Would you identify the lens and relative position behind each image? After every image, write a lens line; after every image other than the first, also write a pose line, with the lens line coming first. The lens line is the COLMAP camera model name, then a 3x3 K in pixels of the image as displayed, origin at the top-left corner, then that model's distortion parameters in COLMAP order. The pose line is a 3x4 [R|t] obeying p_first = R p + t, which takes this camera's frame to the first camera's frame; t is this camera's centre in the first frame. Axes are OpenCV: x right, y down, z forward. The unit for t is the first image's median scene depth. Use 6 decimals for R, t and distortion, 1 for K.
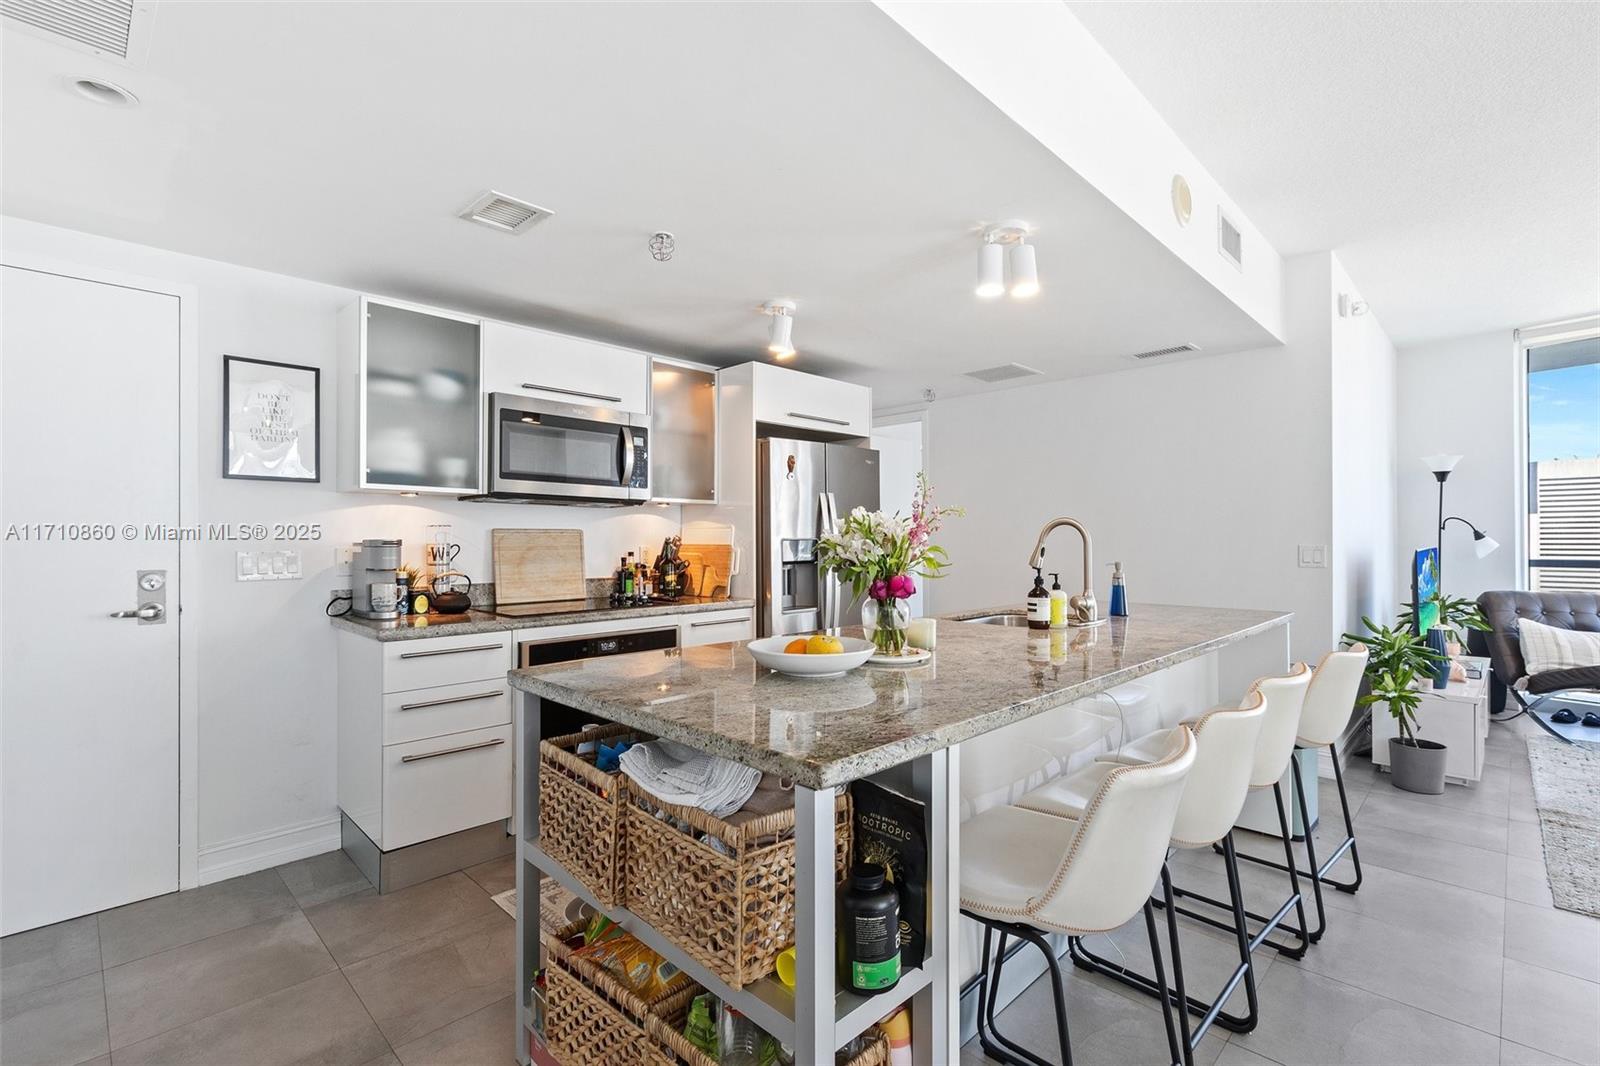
lens RADIAL K [[735.2, 0, 809.8], [0, 735.2, 529.9], [0, 0, 1]] dist [0.003289, 0.000344]
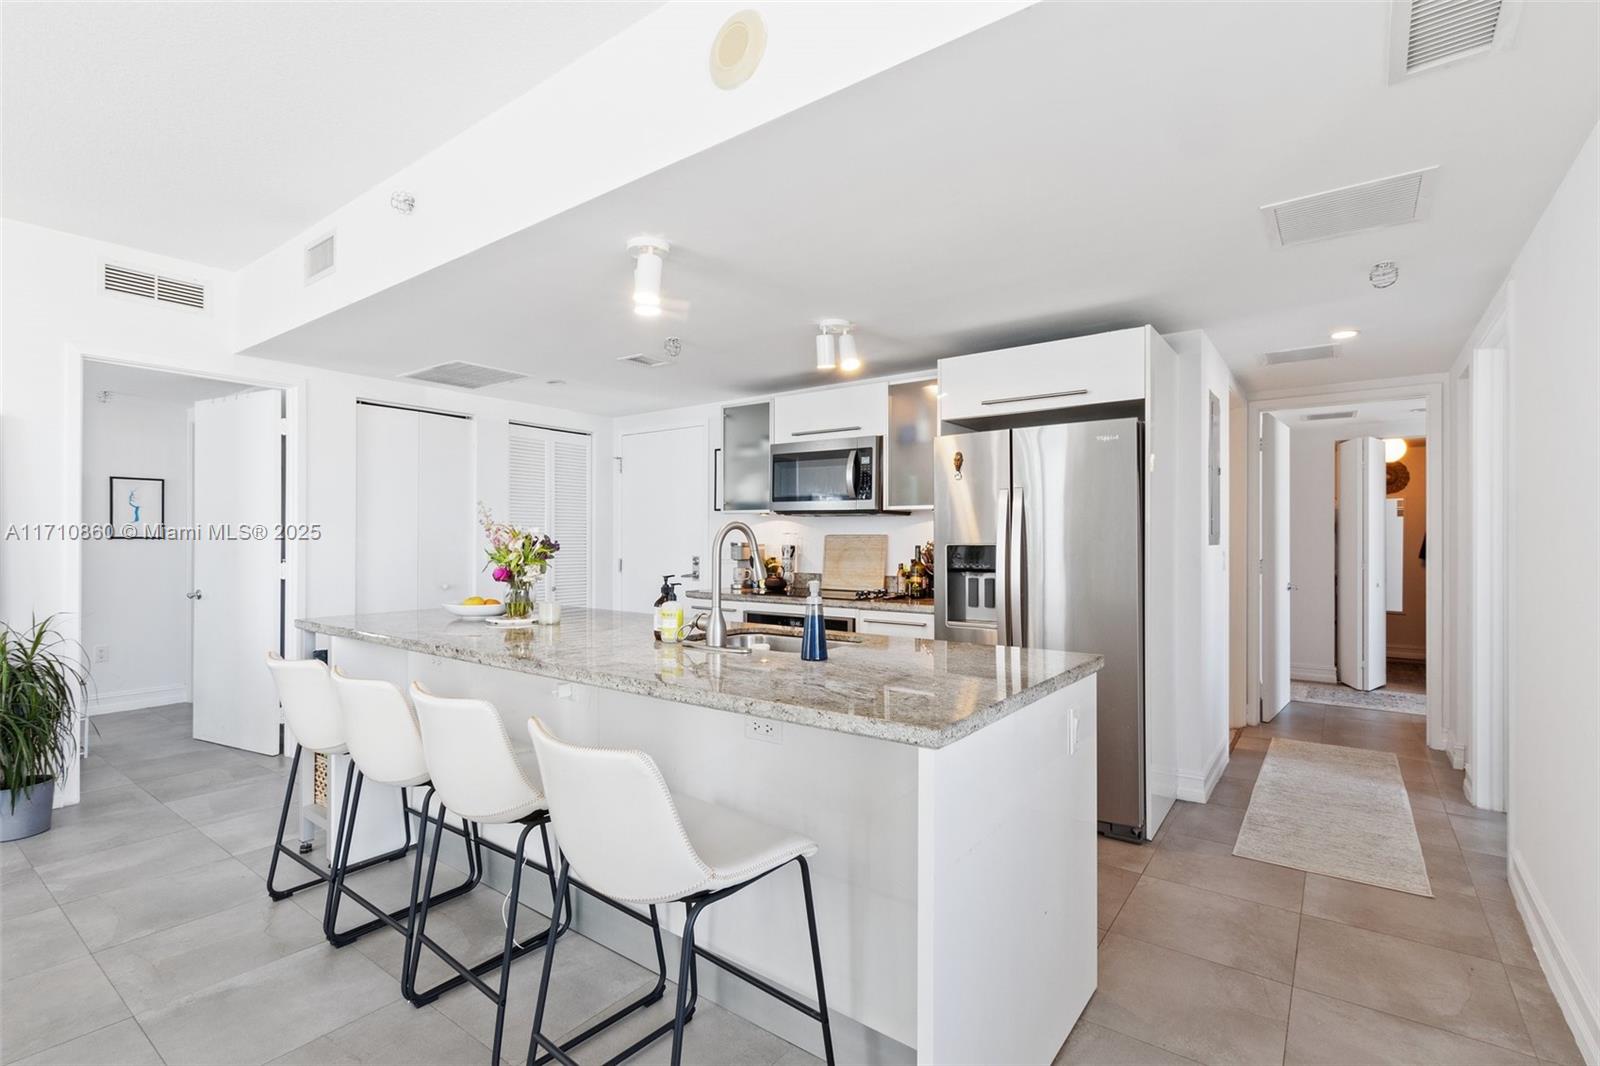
lens RADIAL K [[735.2, 0, 809.8], [0, 735.2, 529.9], [0, 0, 1]] dist [0.003289, 0.000344]
pose [[0.138929, -0.008598, -0.990265, 0.745174], [0.007975, 0.999940, -0.007563, -0.000258], [0.990270, -0.006847, 0.138989, 0.611565]]
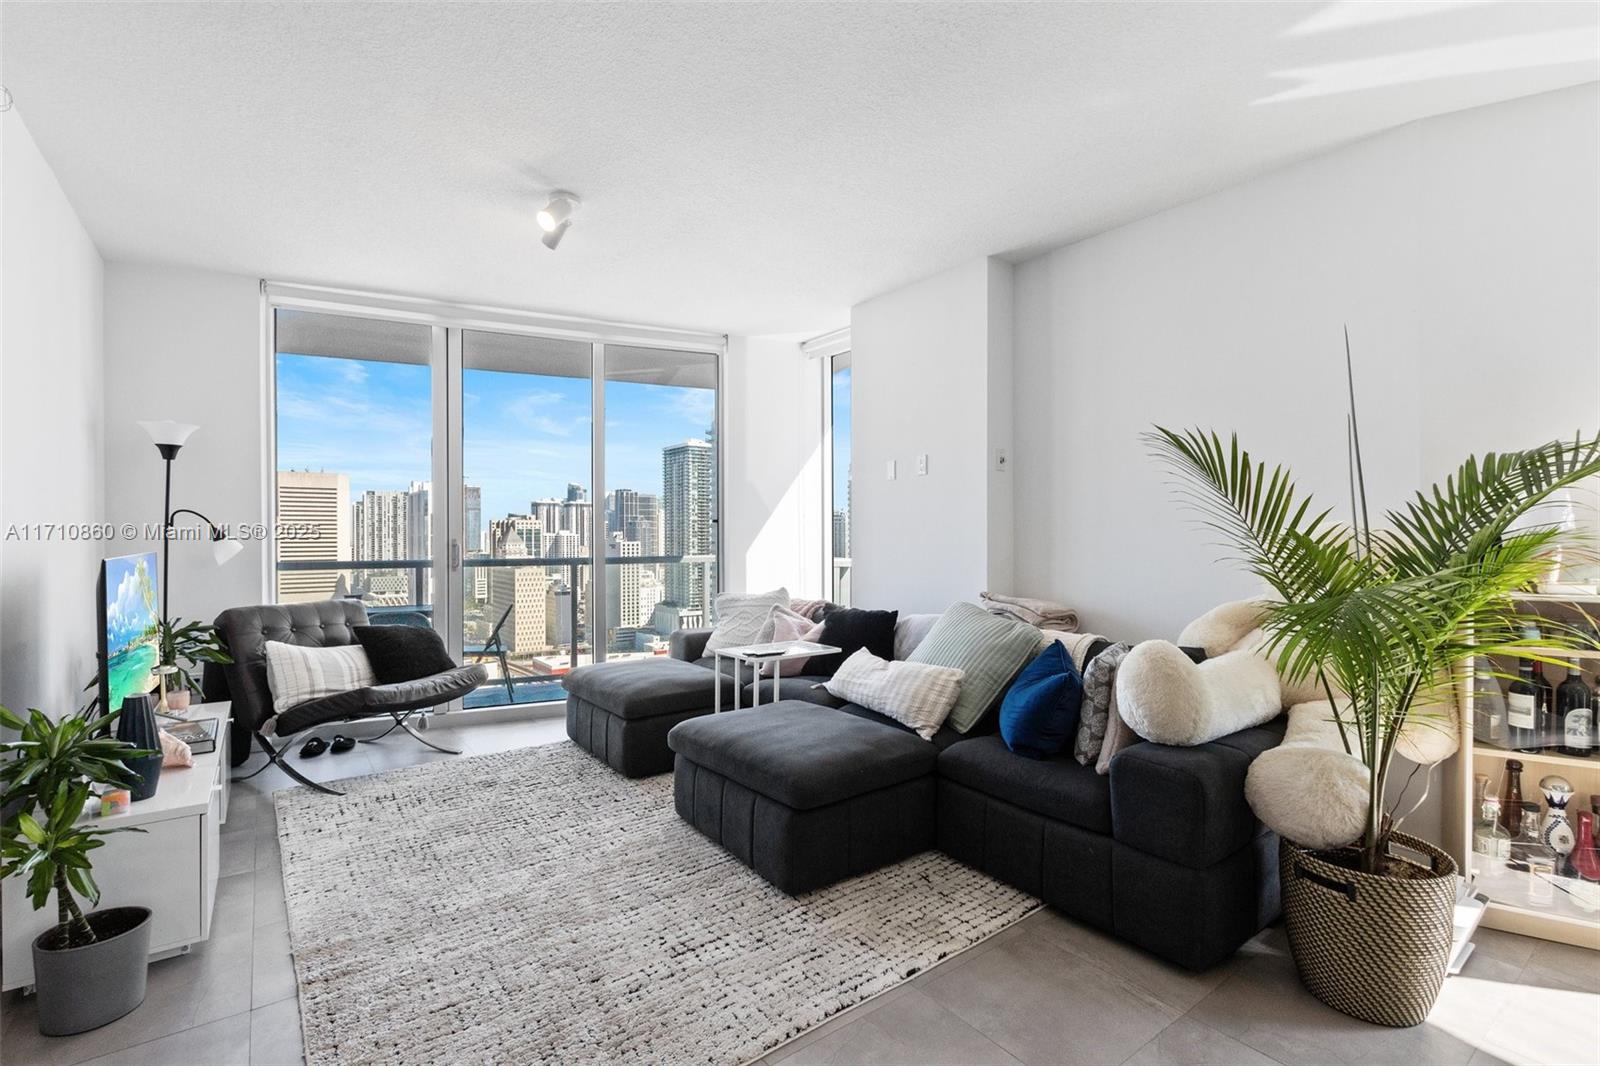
lens RADIAL K [[723.3, 0, 811.1], [0, 723.3, 544.2], [0, 0, 1]] dist [-0.000236, -0.000439]
pose [[0.157254, -0.010559, 0.987502, 0.334901], [-0.010040, 0.999874, 0.012290, 0.002734], [-0.987507, -0.011847, 0.157128, 0.350489]]
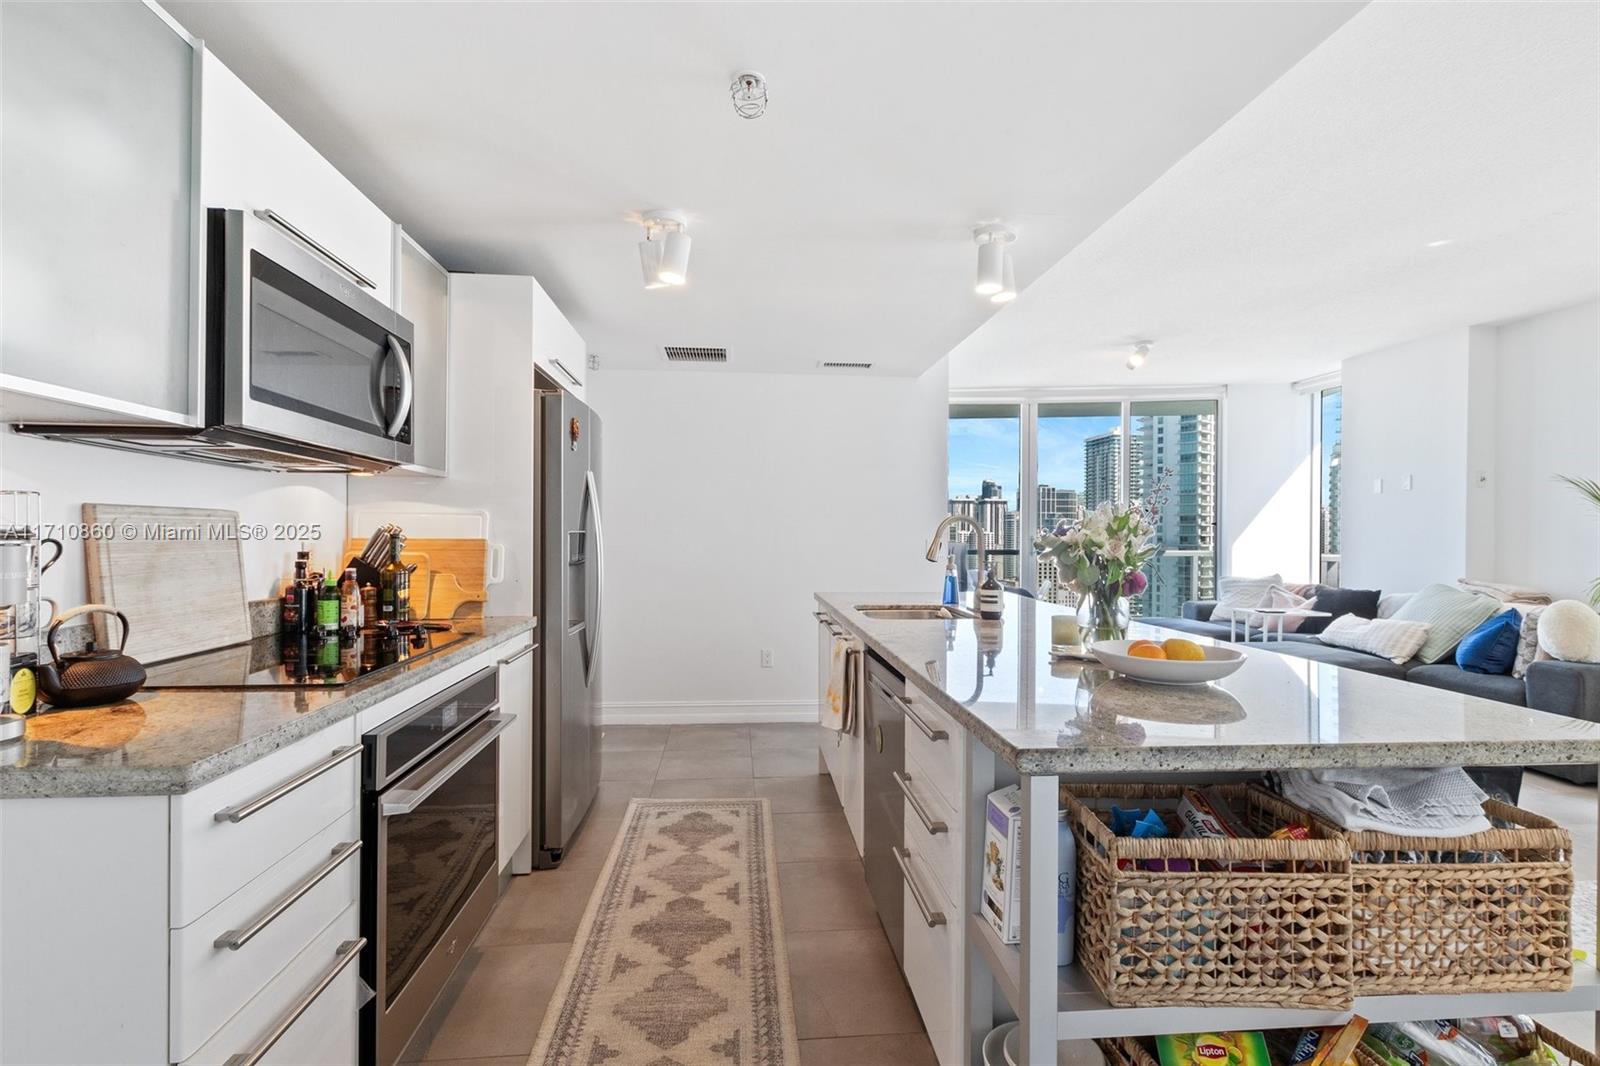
lens RADIAL K [[760.5, 0, 814.3], [0, 760.5, 535.5], [0, 0, 1]] dist [0.012419, 0.000078]
pose [[0.641704, 0.003098, 0.766946, -0.399133], [-0.017236, 0.999798, 0.010383, 0.004186], [-0.766758, -0.019882, 0.641628, 0.288119]]
